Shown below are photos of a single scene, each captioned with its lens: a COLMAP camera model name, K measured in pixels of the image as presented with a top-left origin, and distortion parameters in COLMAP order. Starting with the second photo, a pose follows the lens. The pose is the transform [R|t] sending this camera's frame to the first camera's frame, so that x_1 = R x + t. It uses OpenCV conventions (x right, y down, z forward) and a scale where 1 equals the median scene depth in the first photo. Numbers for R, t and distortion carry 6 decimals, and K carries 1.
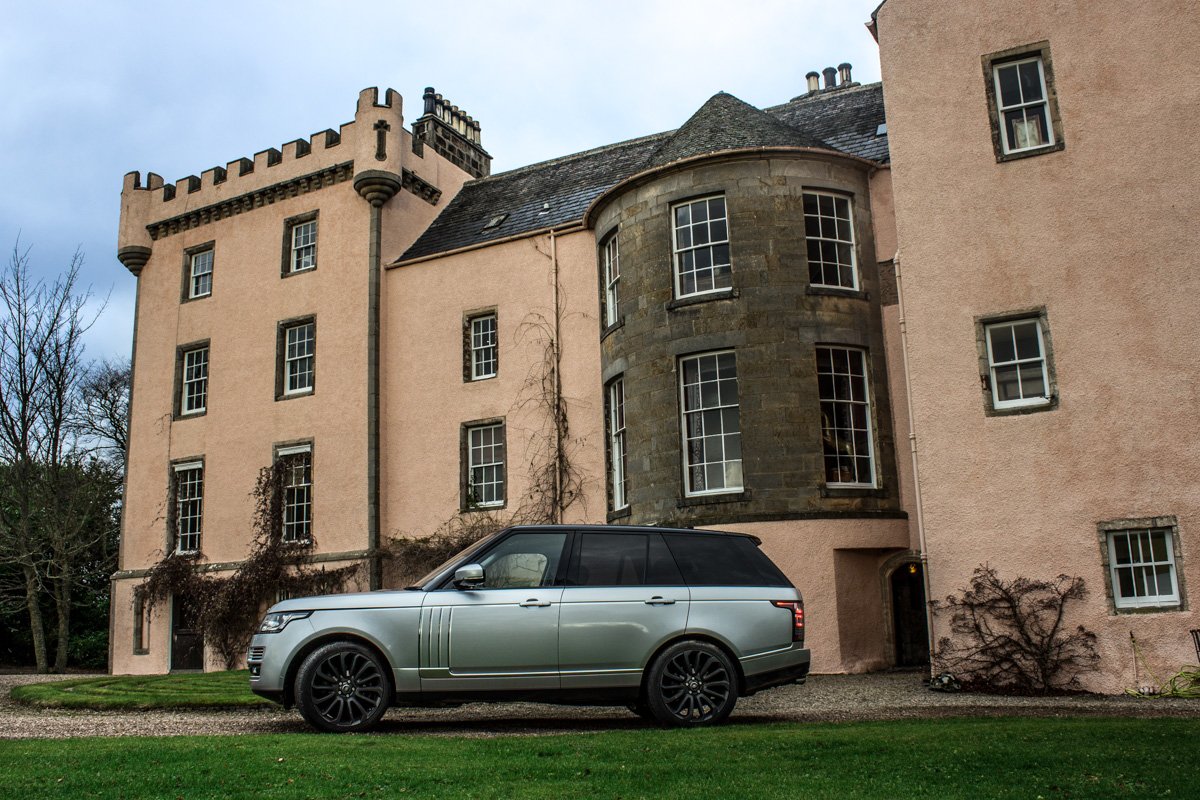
lens RADIAL K [[1088.3, 0, 600.0], [0, 1088.3, 400.0], [0, 0, 1]] dist [-0.162828, 0.152992]
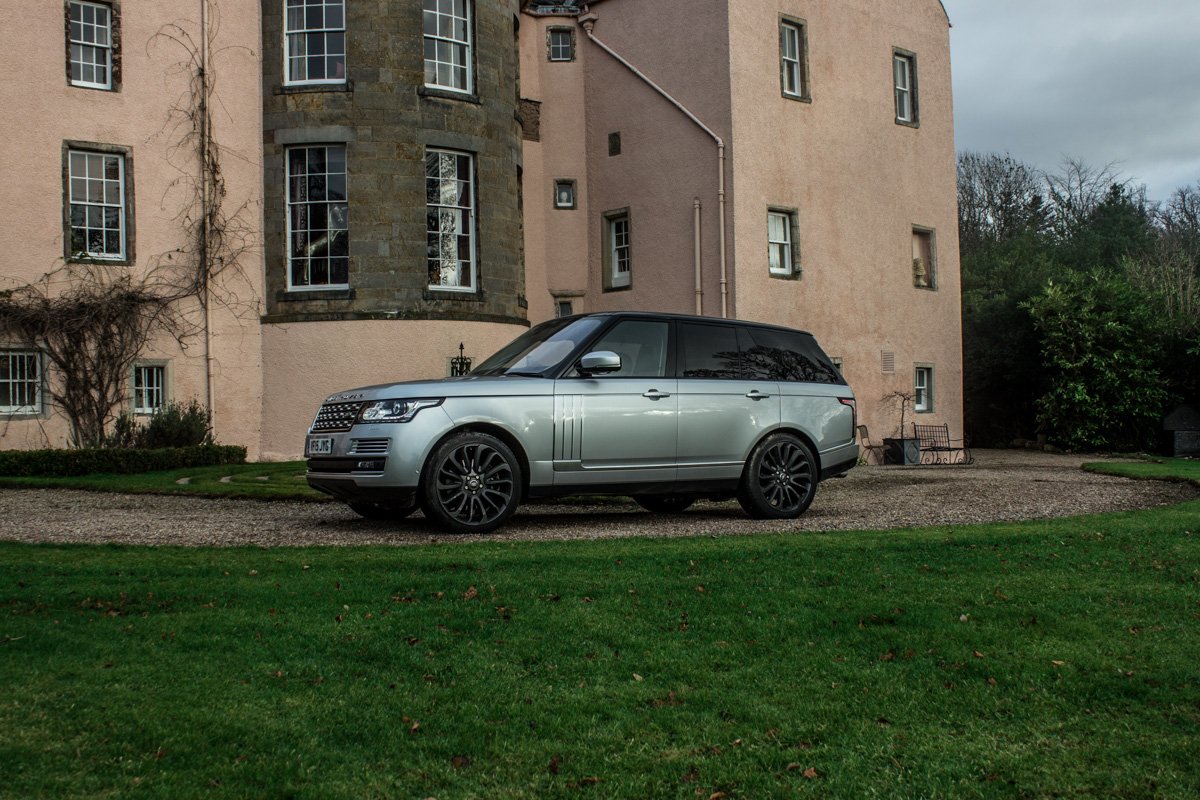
lens RADIAL K [[1239.0, 0, 600.0], [0, 1239.0, 400.0], [0, 0, 1]] dist [-0.125872, 0.132034]
pose [[0.375996, 0.024435, 0.926299, -0.781368], [-0.194107, 0.979550, 0.052951, 0.083366], [-0.906063, -0.199710, 0.373050, 0.346443]]
